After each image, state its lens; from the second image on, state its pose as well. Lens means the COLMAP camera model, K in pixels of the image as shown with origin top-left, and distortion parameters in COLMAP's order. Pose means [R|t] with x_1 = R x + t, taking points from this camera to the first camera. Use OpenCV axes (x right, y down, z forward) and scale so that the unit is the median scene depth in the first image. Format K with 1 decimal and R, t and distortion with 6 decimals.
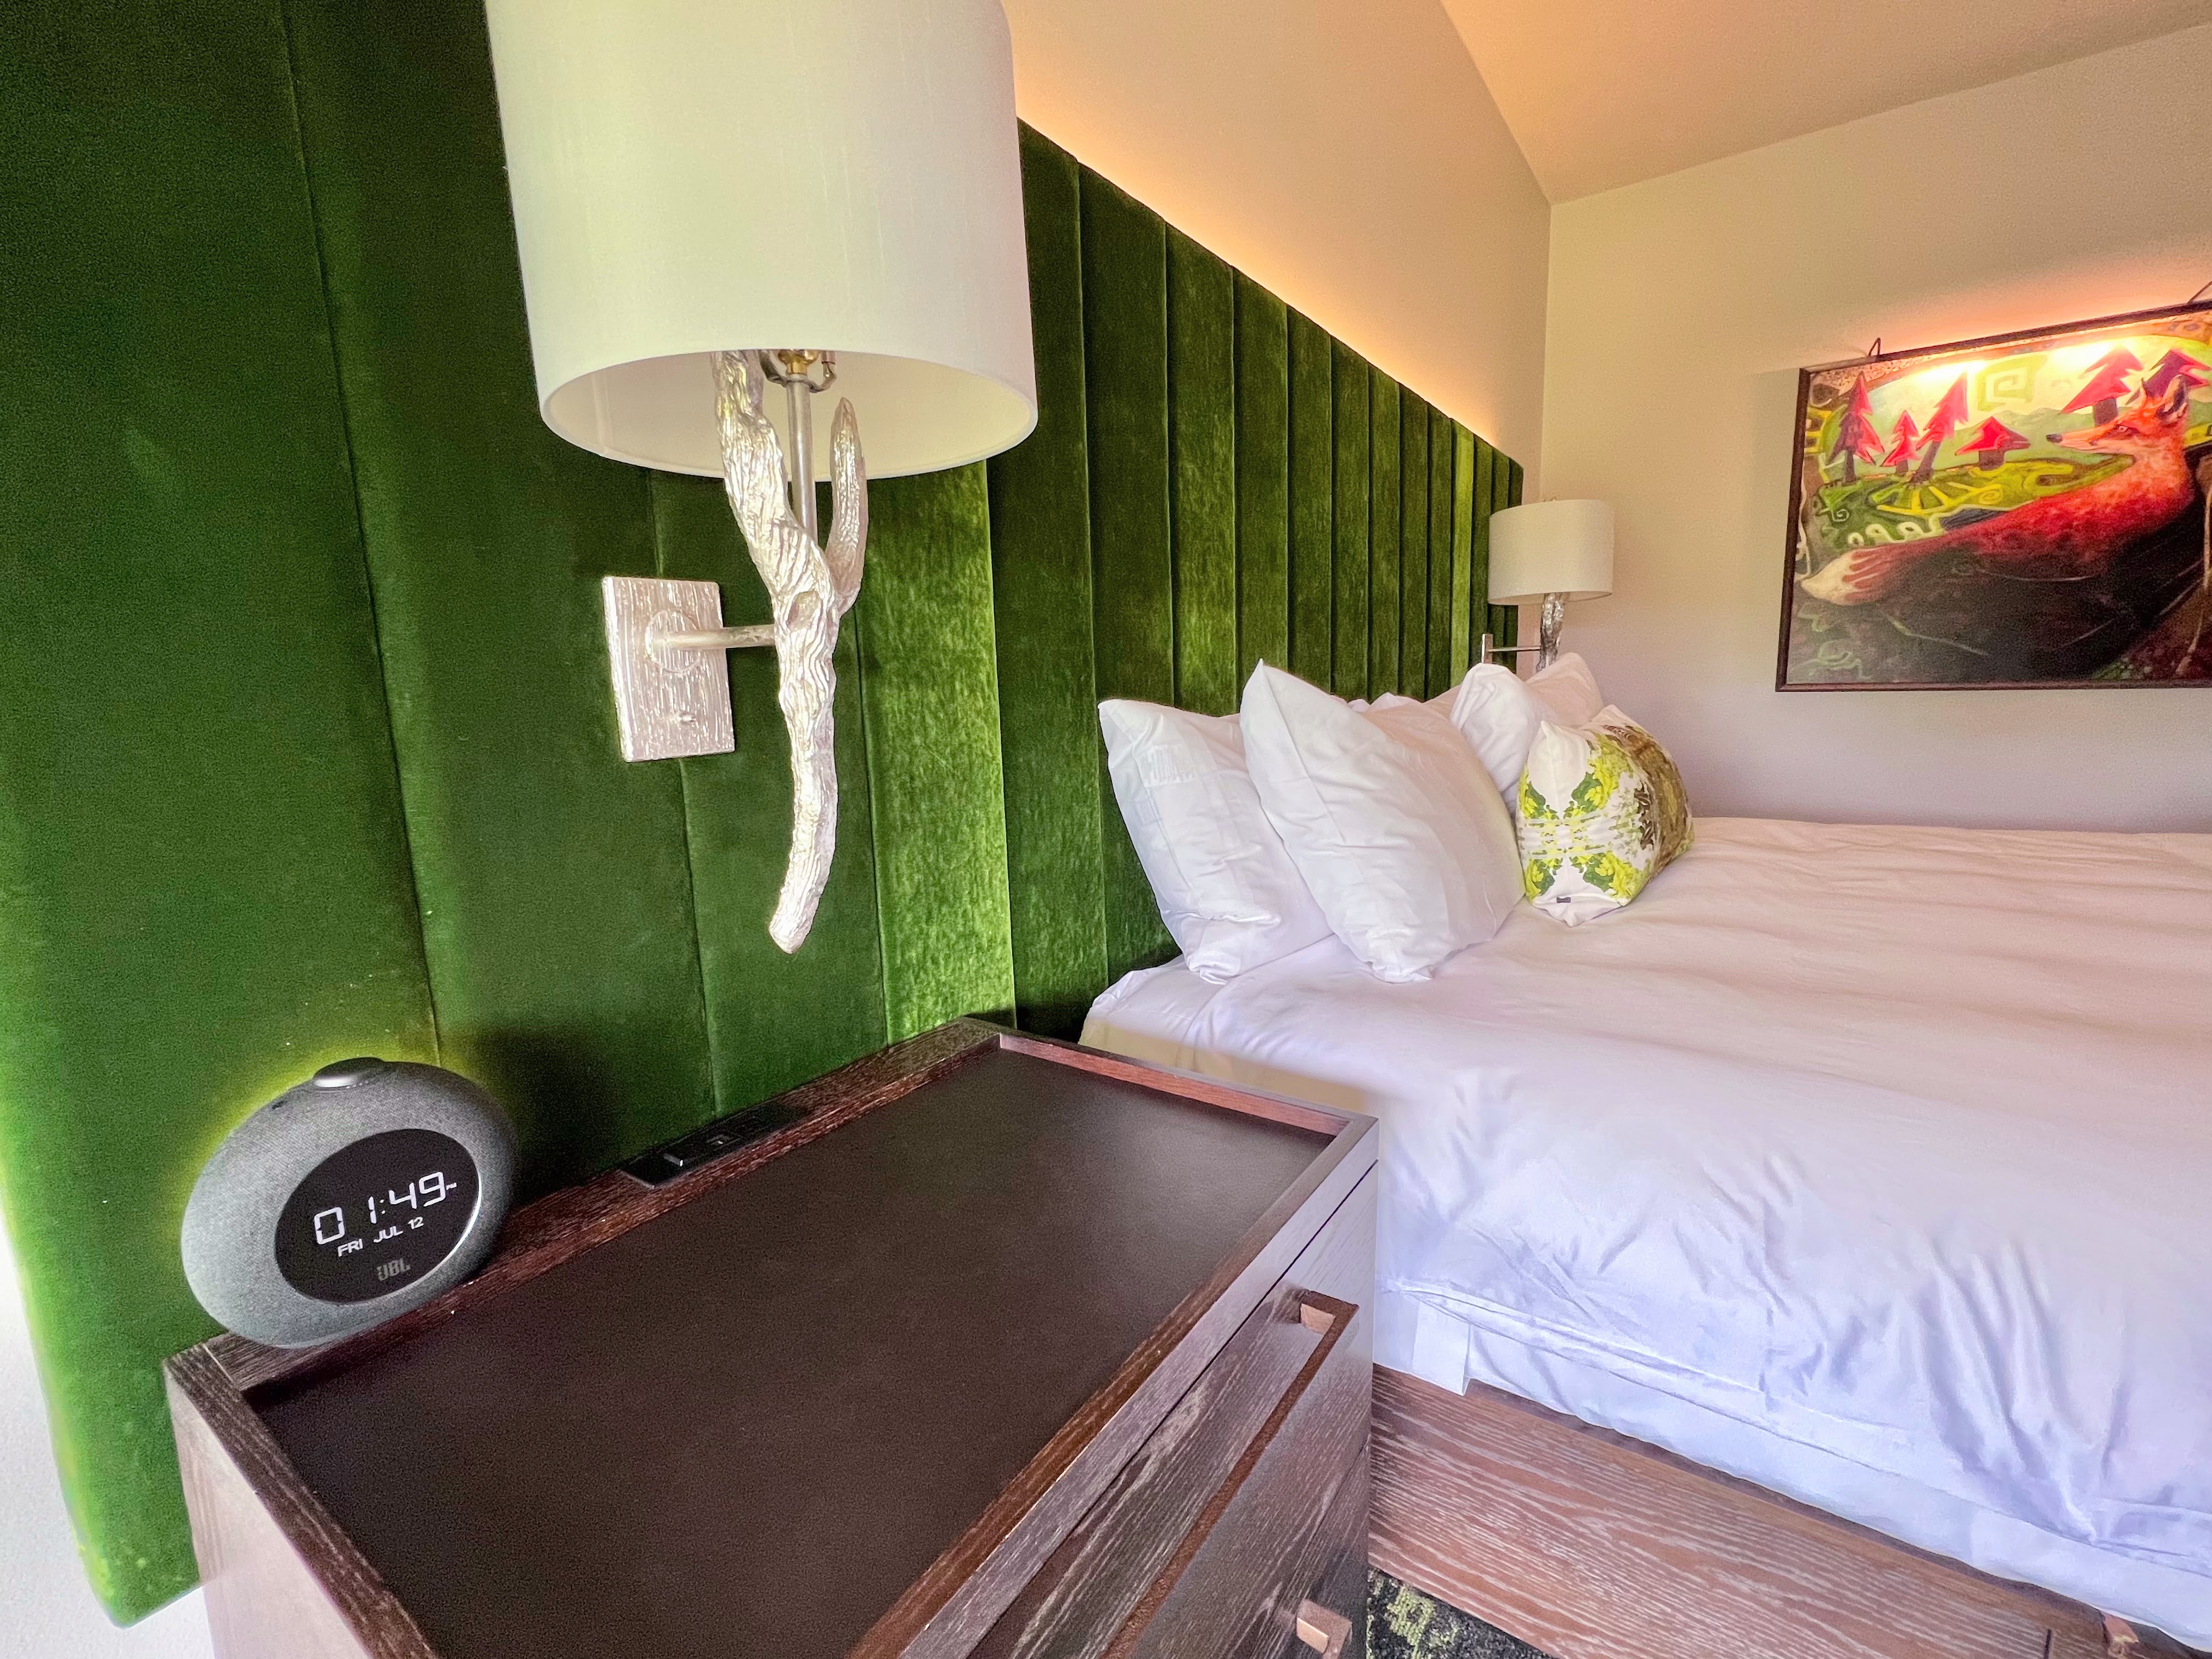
lens RADIAL K [[971.3, 0, 1106.5], [0, 971.3, 829.4], [0, 0, 1]] dist [0.000045, -0.000463]
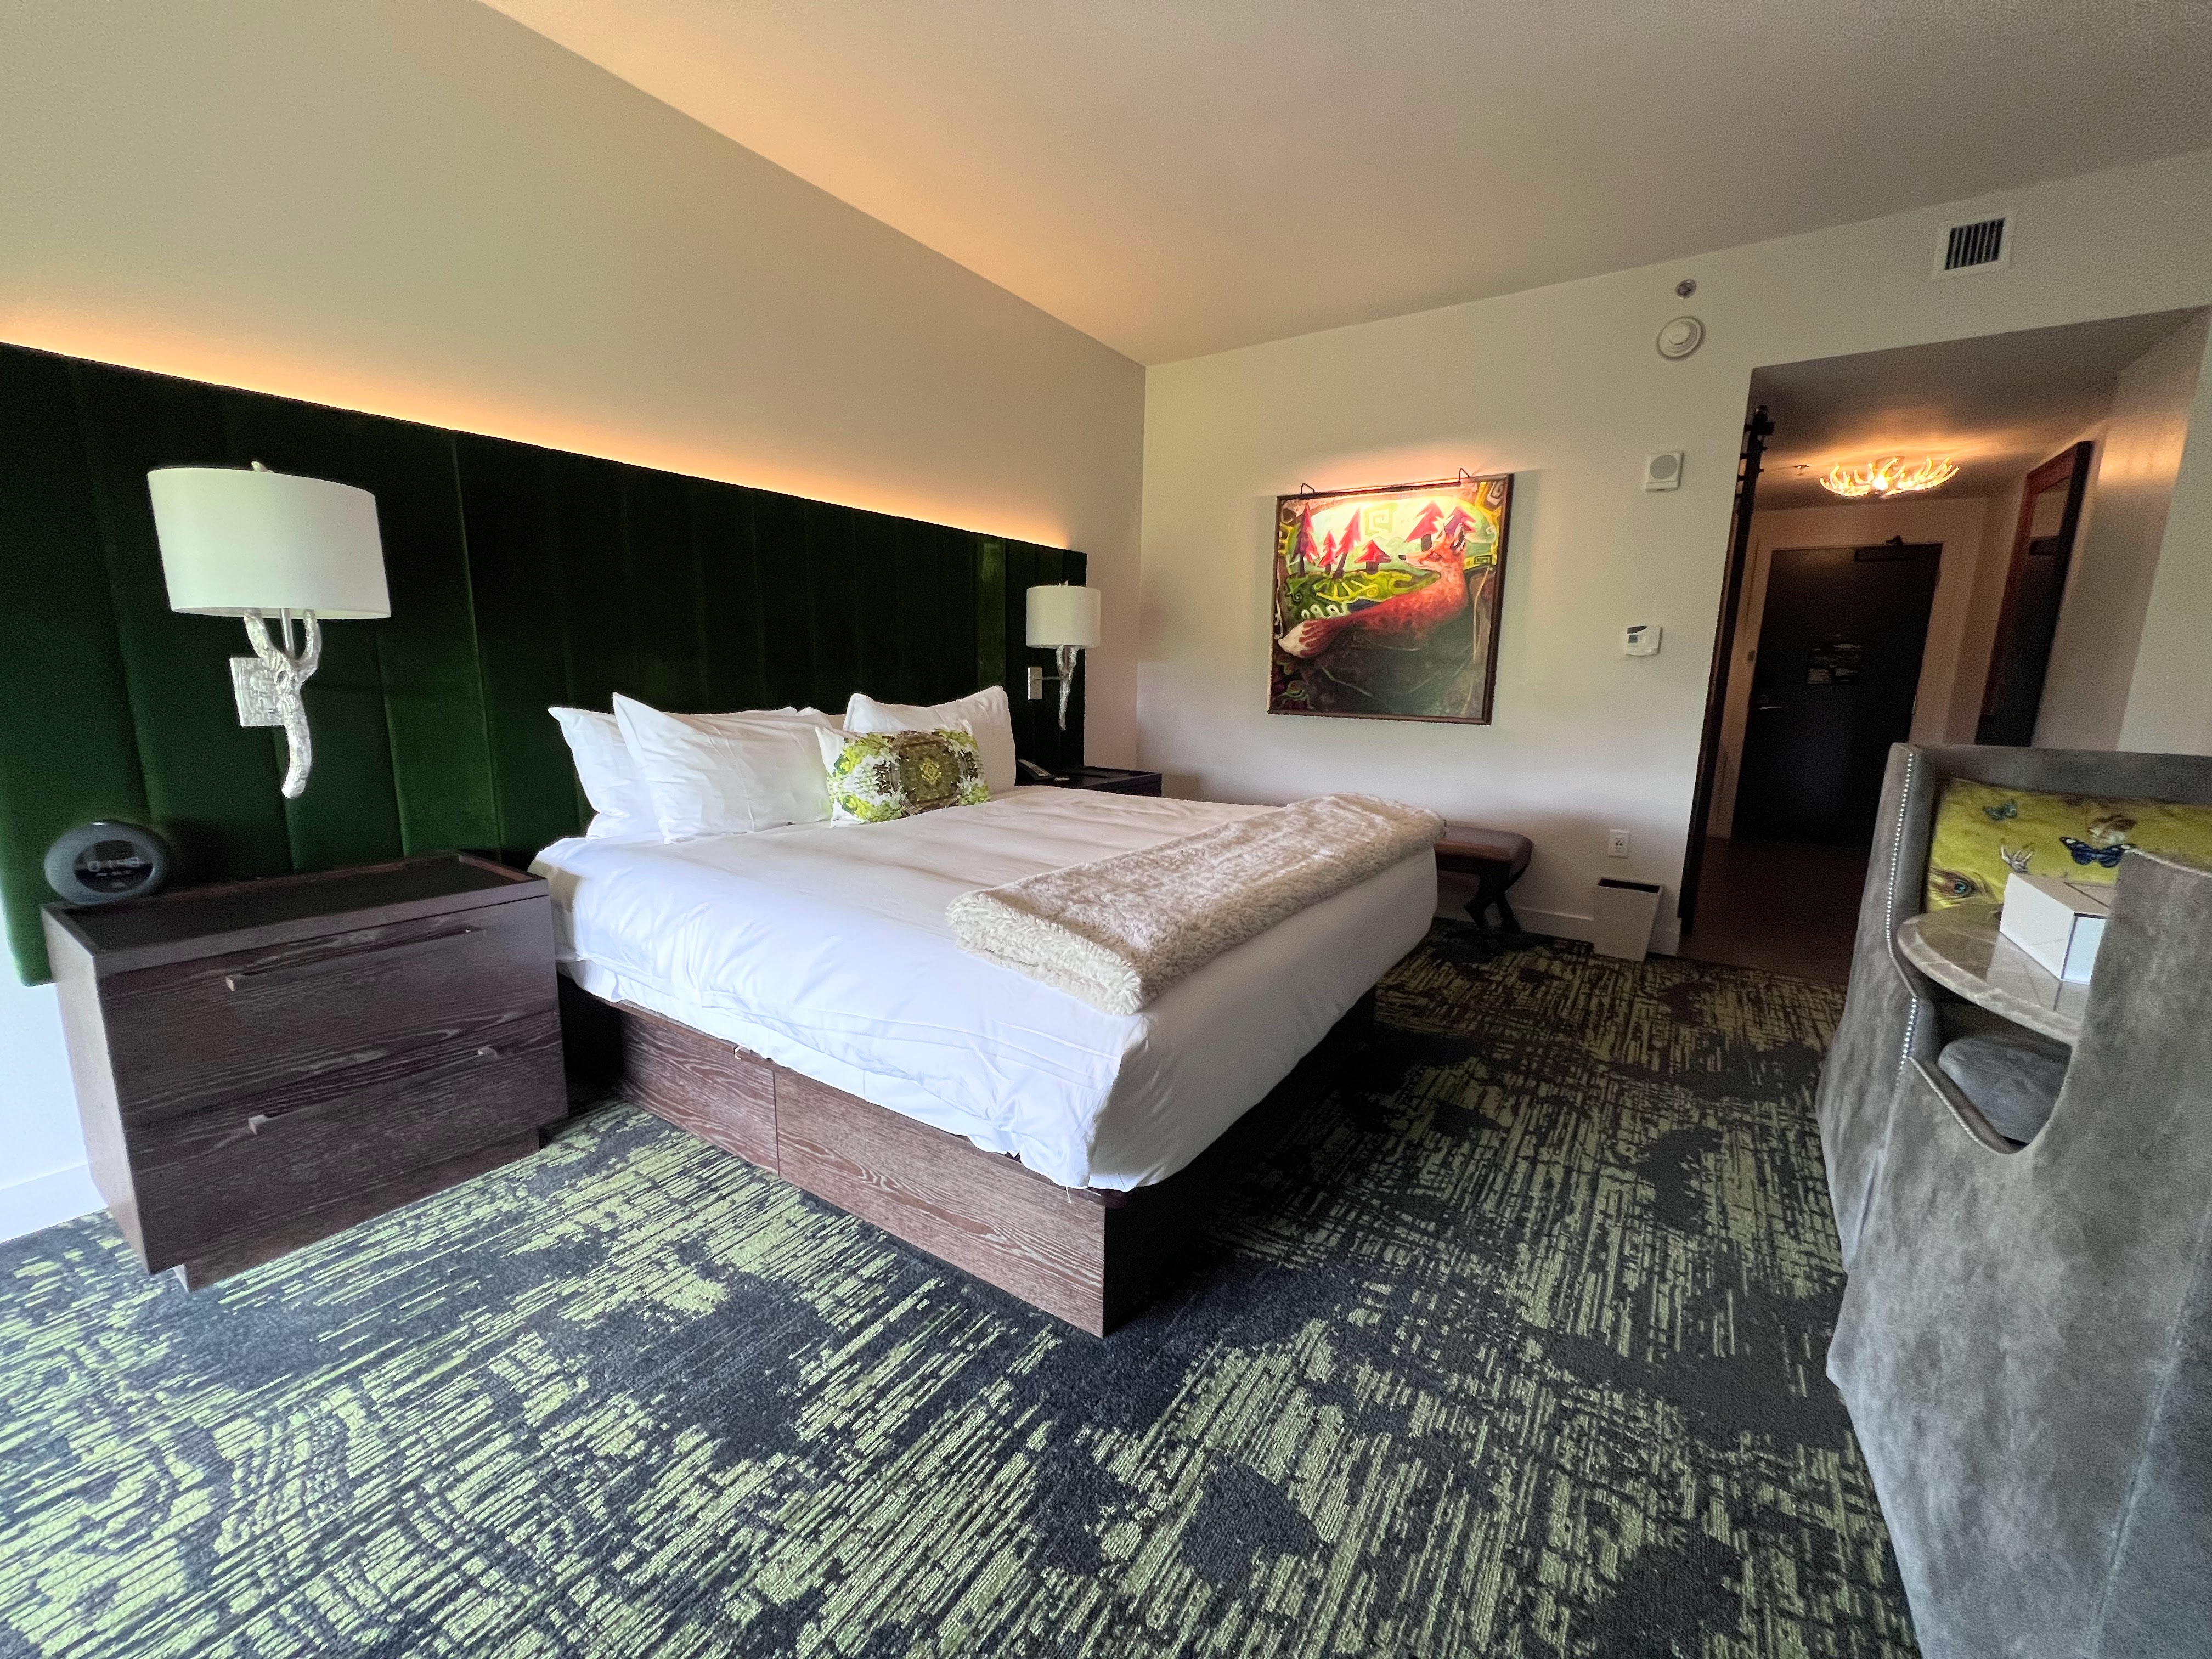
lens RADIAL K [[885.2, 0, 1104.0], [0, 885.2, 825.5], [0, 0, 1]] dist [-0.000058, -0.000016]
pose [[0.998770, 0.044330, 0.022201, 0.499357], [-0.044817, 0.998755, 0.021928, 0.011504], [-0.021201, -0.022896, 0.999513, -0.404823]]
